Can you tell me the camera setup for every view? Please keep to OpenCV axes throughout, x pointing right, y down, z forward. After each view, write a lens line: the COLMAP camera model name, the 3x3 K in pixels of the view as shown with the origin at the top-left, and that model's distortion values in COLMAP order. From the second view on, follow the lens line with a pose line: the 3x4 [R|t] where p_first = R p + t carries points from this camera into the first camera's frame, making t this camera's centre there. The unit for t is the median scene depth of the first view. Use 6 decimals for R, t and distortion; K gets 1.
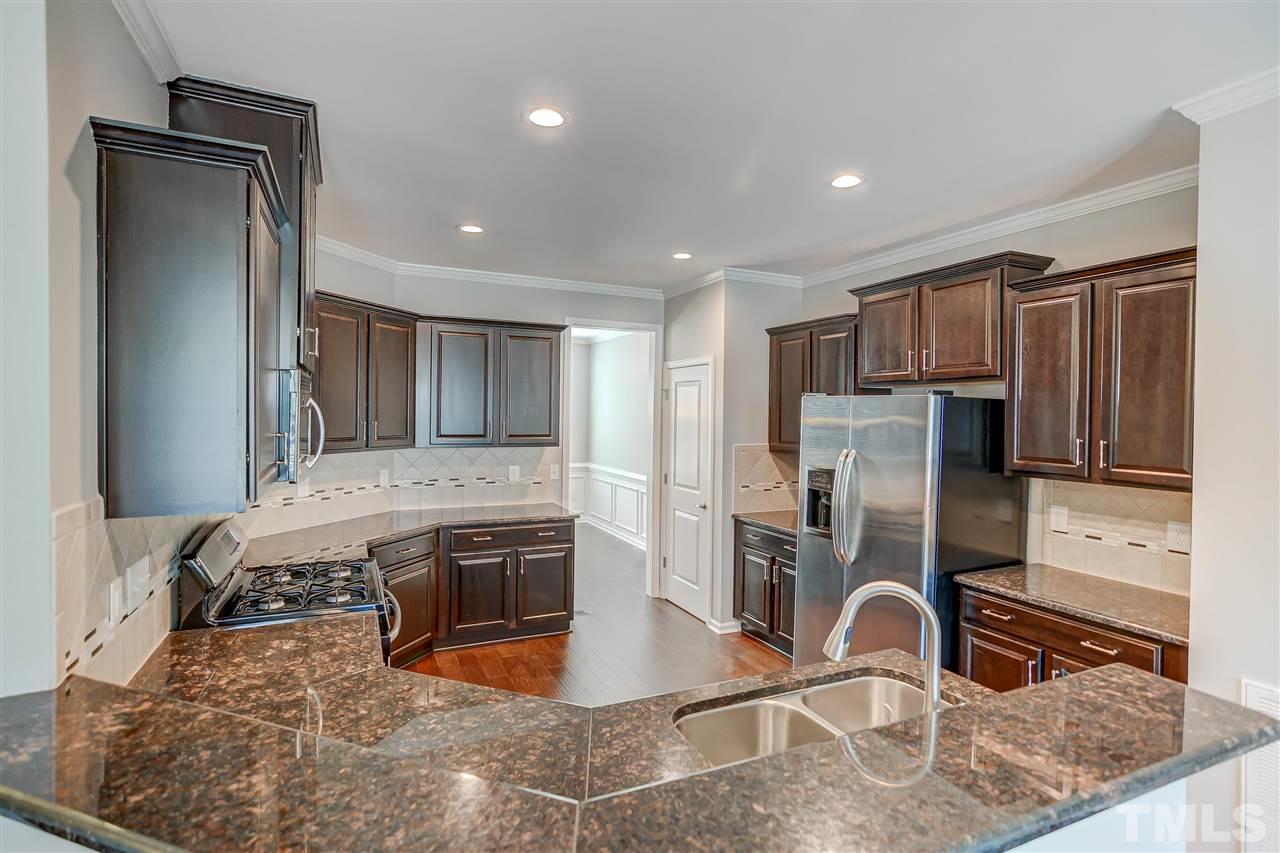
lens RADIAL K [[617.7, 0, 634.5], [0, 617.7, 419.7], [0, 0, 1]] dist [-0.018153, 0.000577]
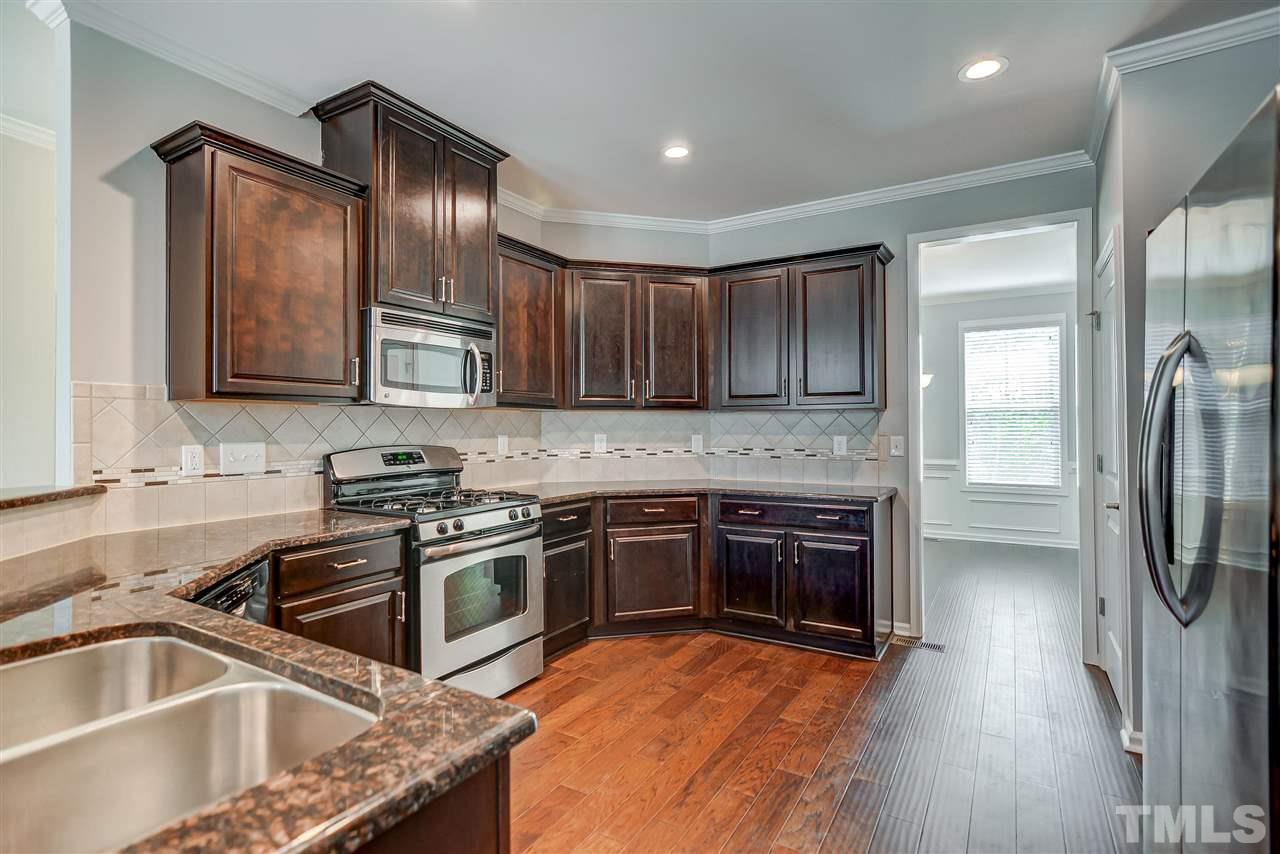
lens RADIAL K [[617.7, 0, 628.8], [0, 617.7, 424.6], [0, 0, 1]] dist [-0.018153, 0.000577]
pose [[0.545597, -0.020584, -0.837795, 0.361799], [0.001666, 0.999723, -0.023477, 0.088016], [0.838046, 0.011413, 0.545480, 0.377810]]
